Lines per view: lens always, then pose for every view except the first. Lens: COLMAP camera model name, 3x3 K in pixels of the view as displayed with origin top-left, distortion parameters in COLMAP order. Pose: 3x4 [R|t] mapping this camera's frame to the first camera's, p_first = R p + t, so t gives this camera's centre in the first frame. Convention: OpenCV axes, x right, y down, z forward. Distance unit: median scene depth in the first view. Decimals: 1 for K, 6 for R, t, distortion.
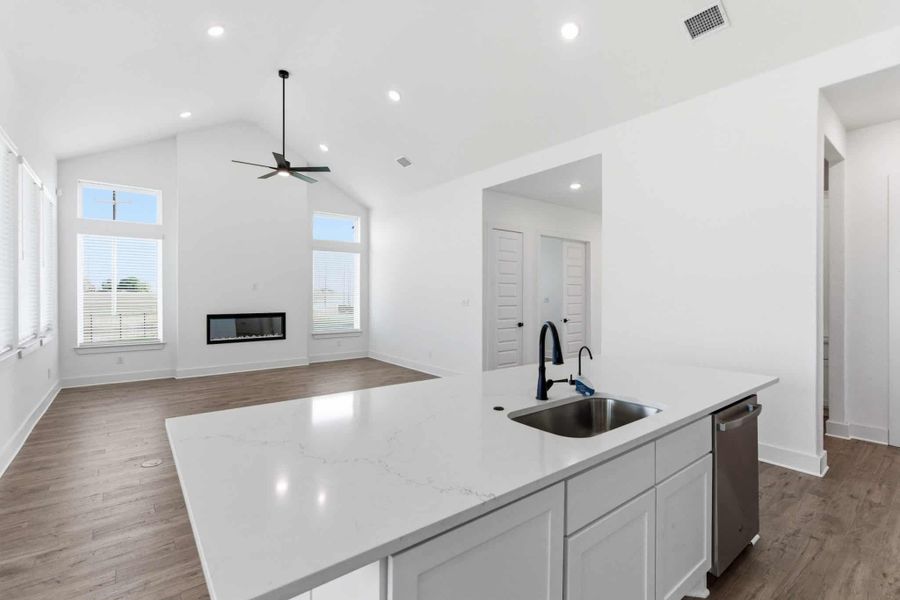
lens RADIAL K [[406.1, 0, 447.4], [0, 406.1, 298.5], [0, 0, 1]] dist [-0.001217, 0.001593]
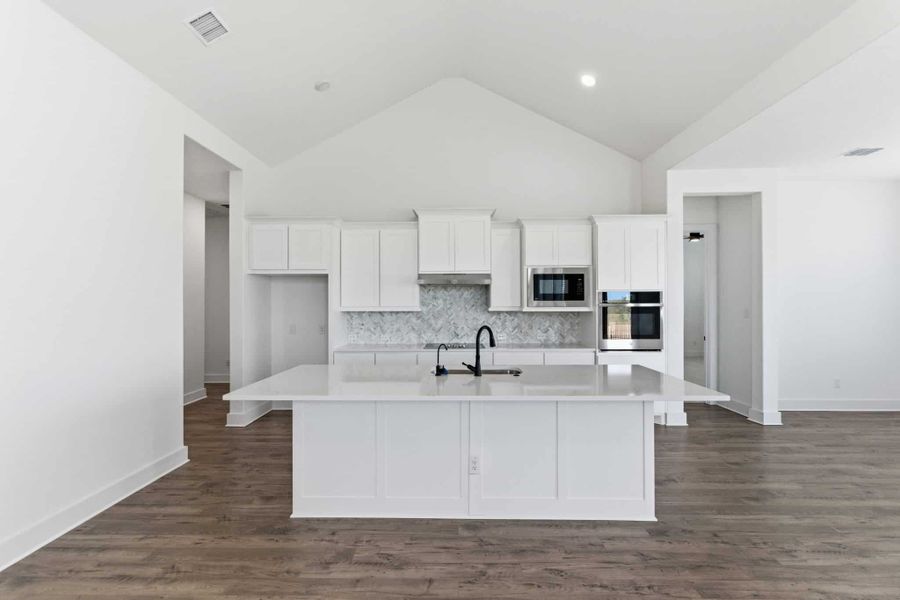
lens RADIAL K [[406.1, 0, 451.3], [0, 406.1, 300.9], [0, 0, 1]] dist [-0.001217, 0.001593]
pose [[-0.774905, 0.001187, 0.632077, -0.213589], [0.003208, 0.999993, 0.002055, -0.014475], [-0.632070, 0.003620, -0.774903, 0.707340]]
